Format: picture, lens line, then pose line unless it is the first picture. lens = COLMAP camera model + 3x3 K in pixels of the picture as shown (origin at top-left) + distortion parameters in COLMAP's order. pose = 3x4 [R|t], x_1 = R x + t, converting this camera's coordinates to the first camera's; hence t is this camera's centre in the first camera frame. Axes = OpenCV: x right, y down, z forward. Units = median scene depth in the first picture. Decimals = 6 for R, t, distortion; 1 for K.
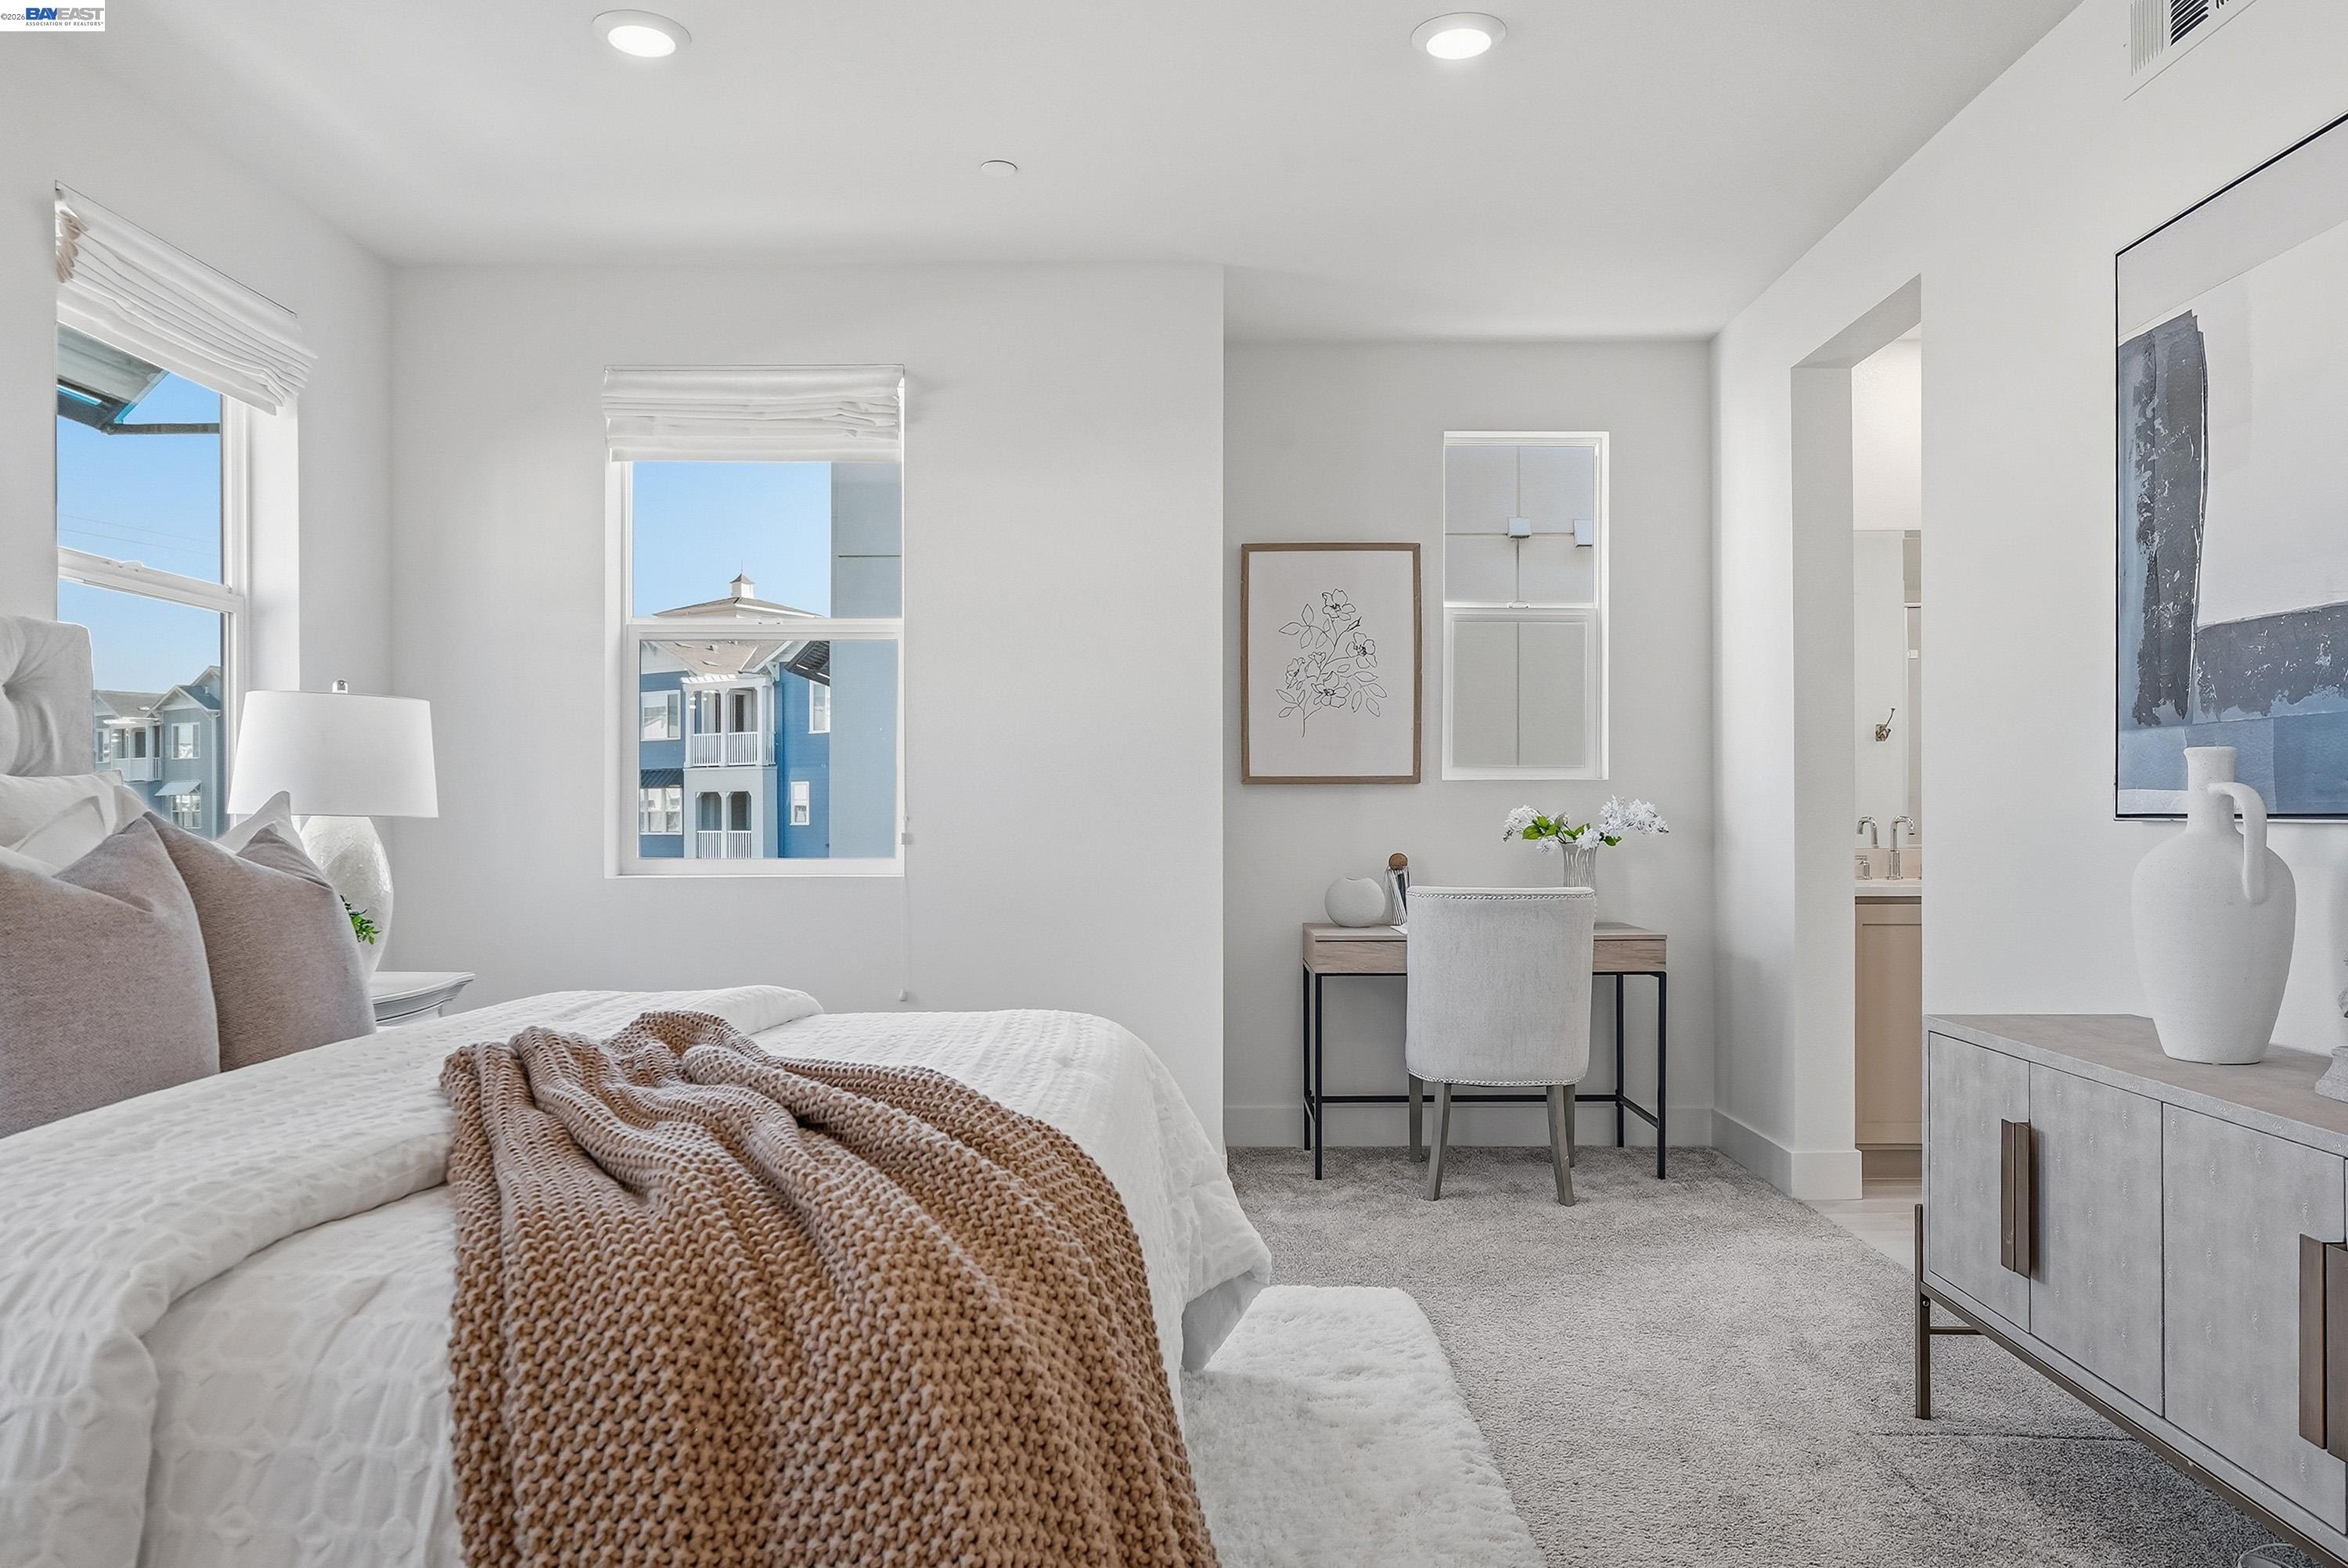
lens RADIAL K [[1601.6, 0, 1207.7], [0, 1601.6, 823.2], [0, 0, 1]] dist [-0.010752, 0.012276]
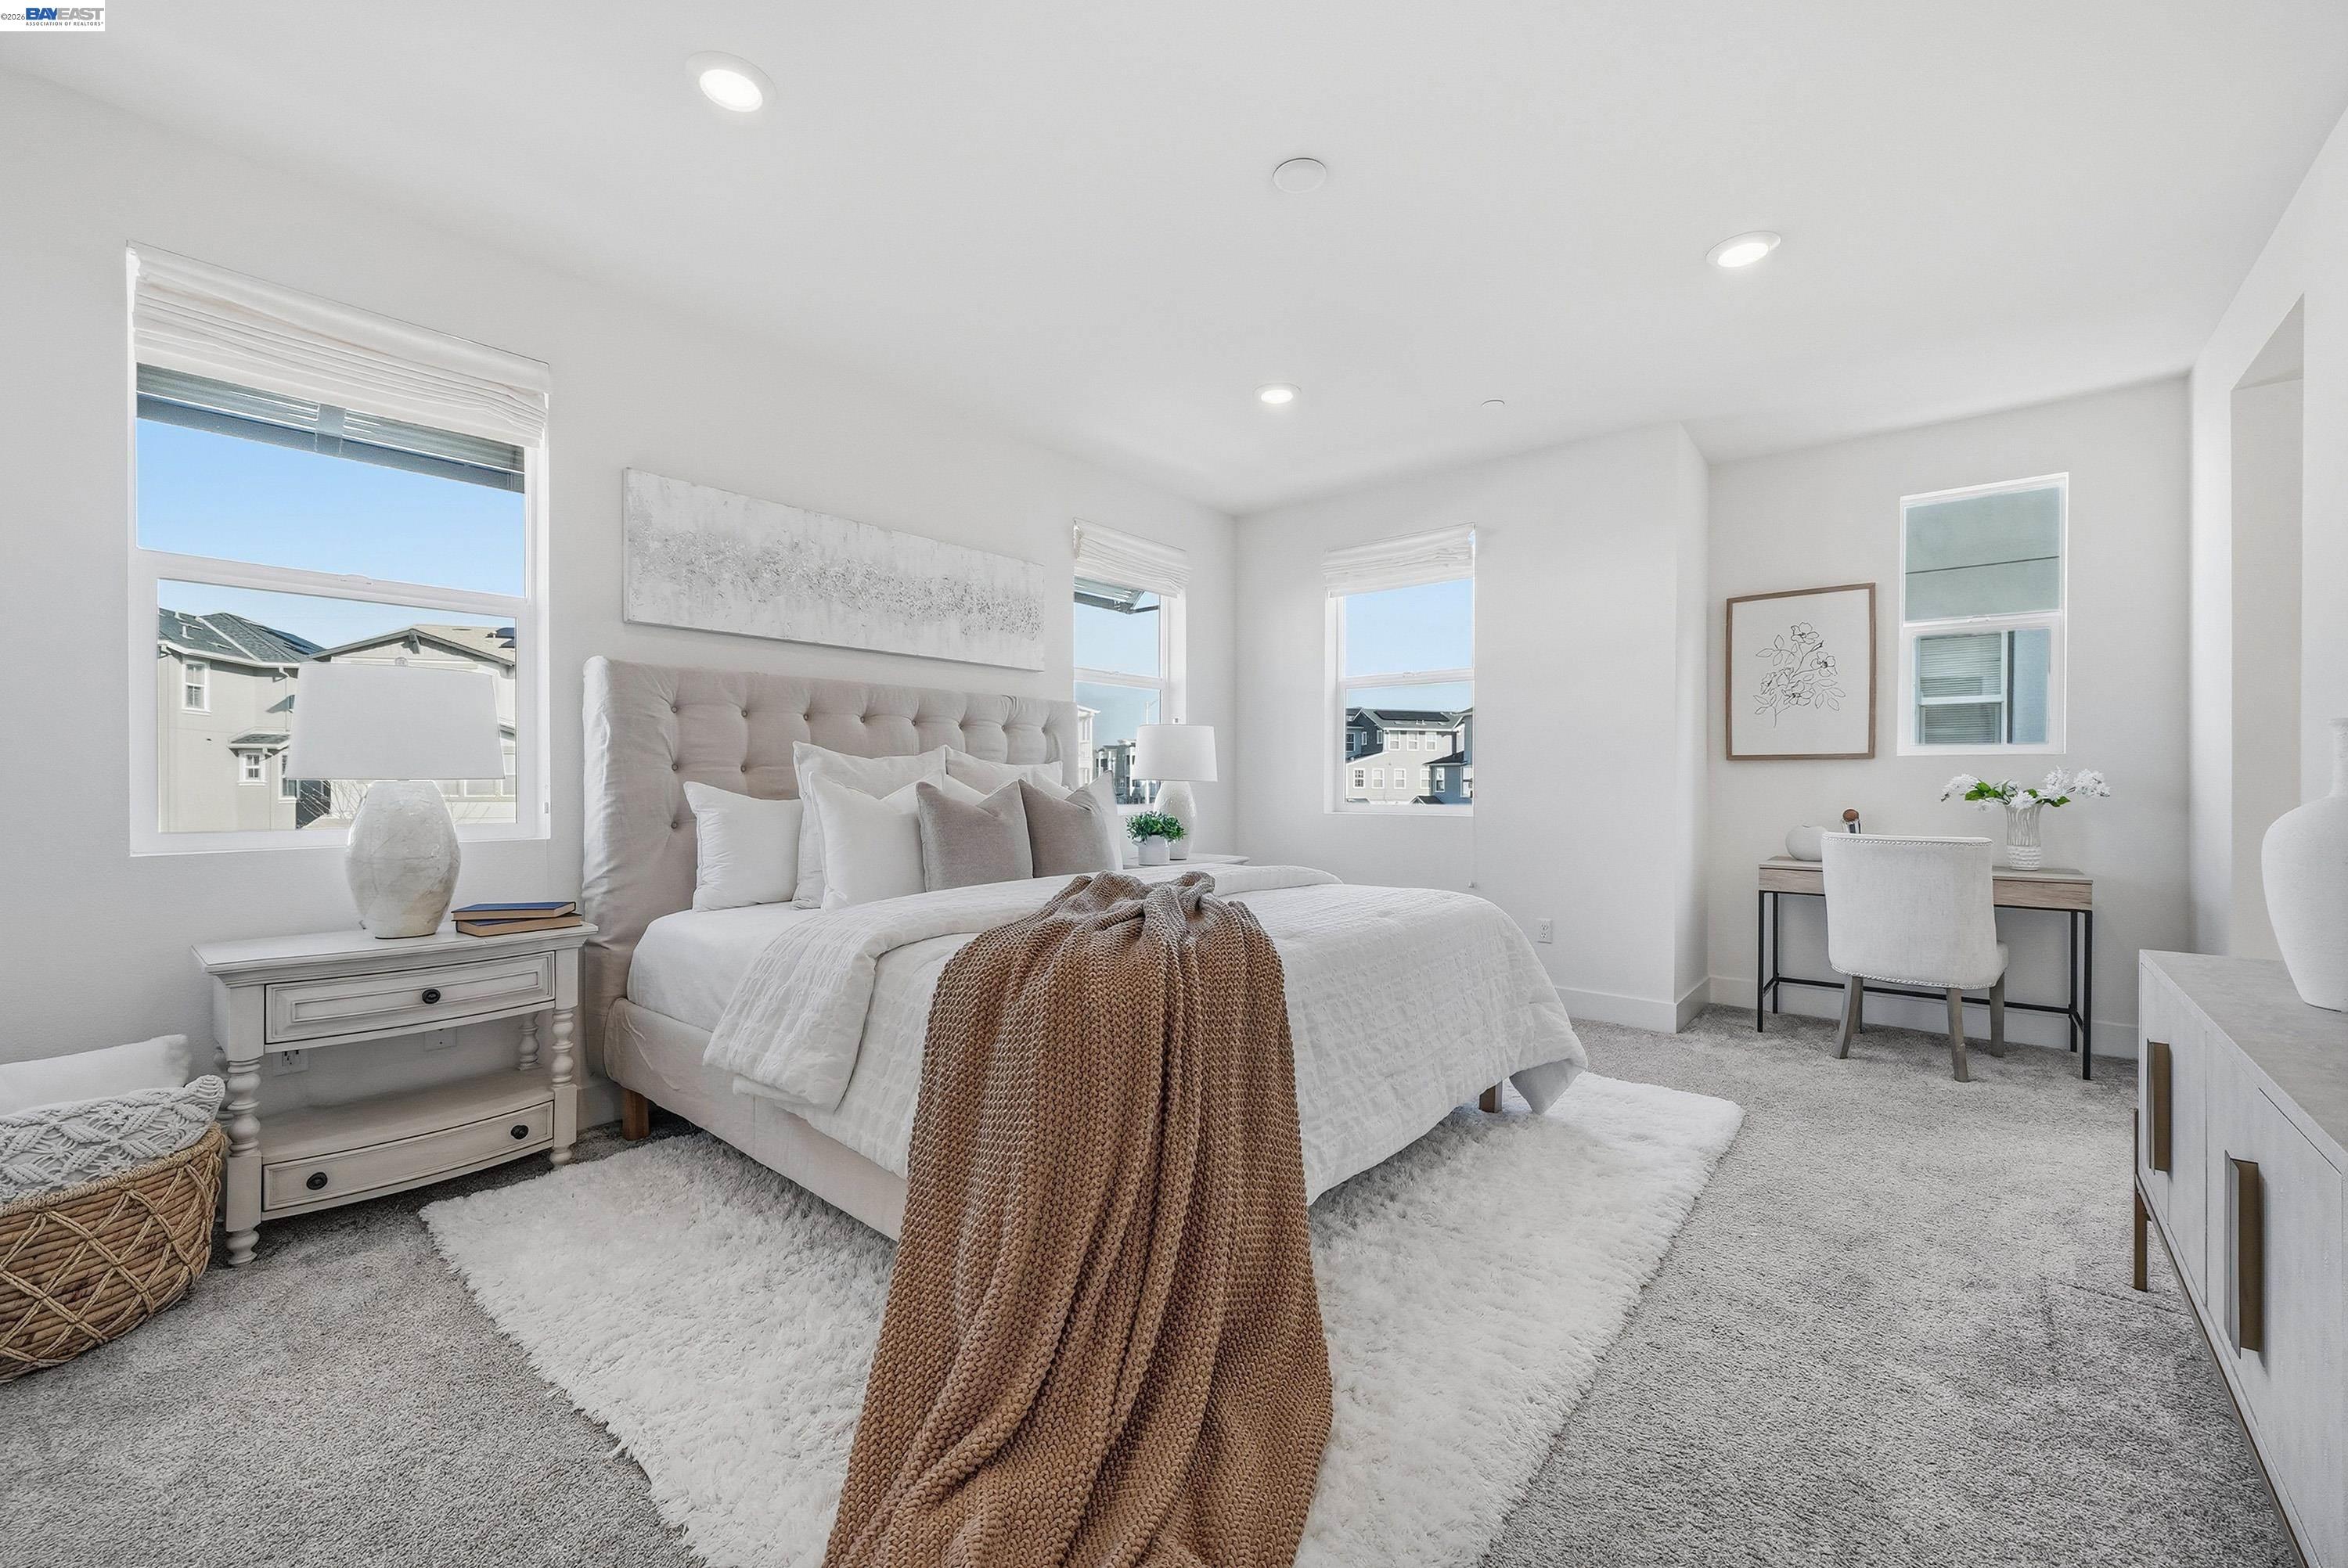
lens RADIAL K [[945.7, 0, 1180.1], [0, 945.7, 787.2], [0, 0, 1]] dist [-0.013073, 0.003888]
pose [[0.767691, 0.005961, -0.640793, 0.219299], [-0.005321, 0.999982, 0.002928, 0.000688], [0.640799, 0.001161, 0.767708, 0.005862]]
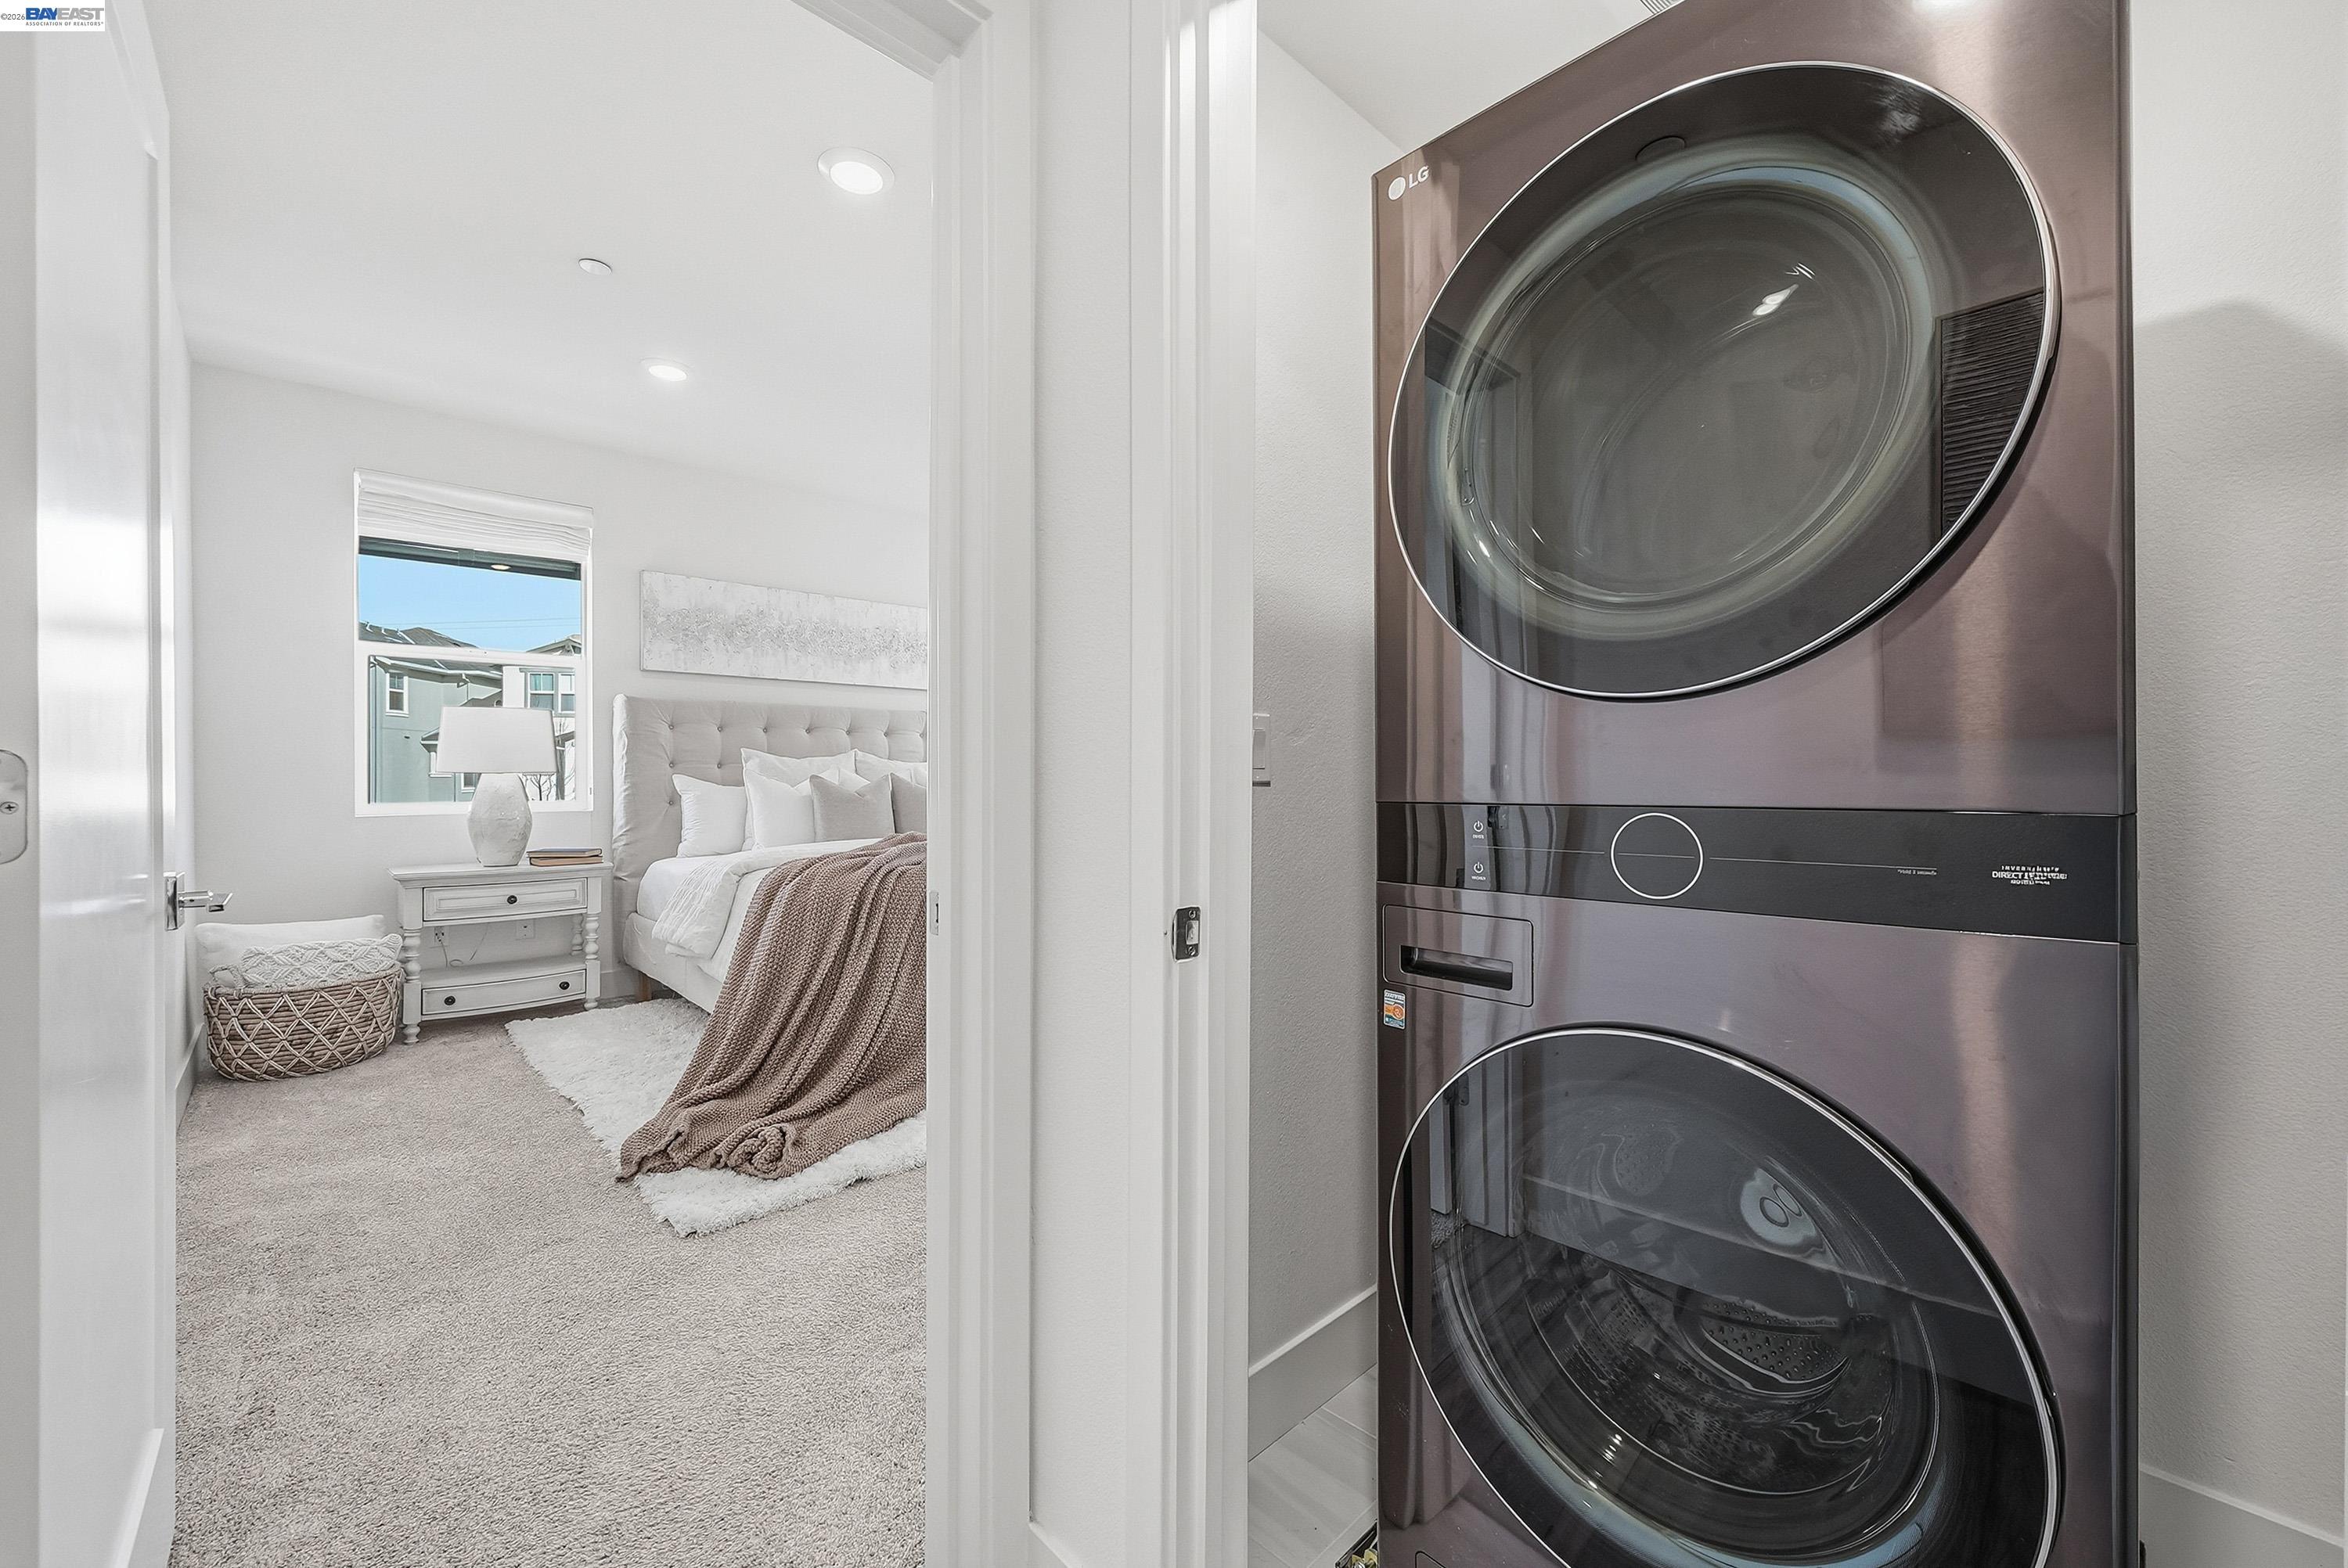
lens RADIAL K [[945.7, 0, 1182.9], [0, 945.7, 781.6], [0, 0, 1]] dist [-0.013073, 0.003888]
pose [[0.689577, 0.007744, -0.724171, 0.666879], [-0.006318, 0.999969, 0.004677, 0.000103], [0.724185, 0.001350, 0.689605, -0.015720]]
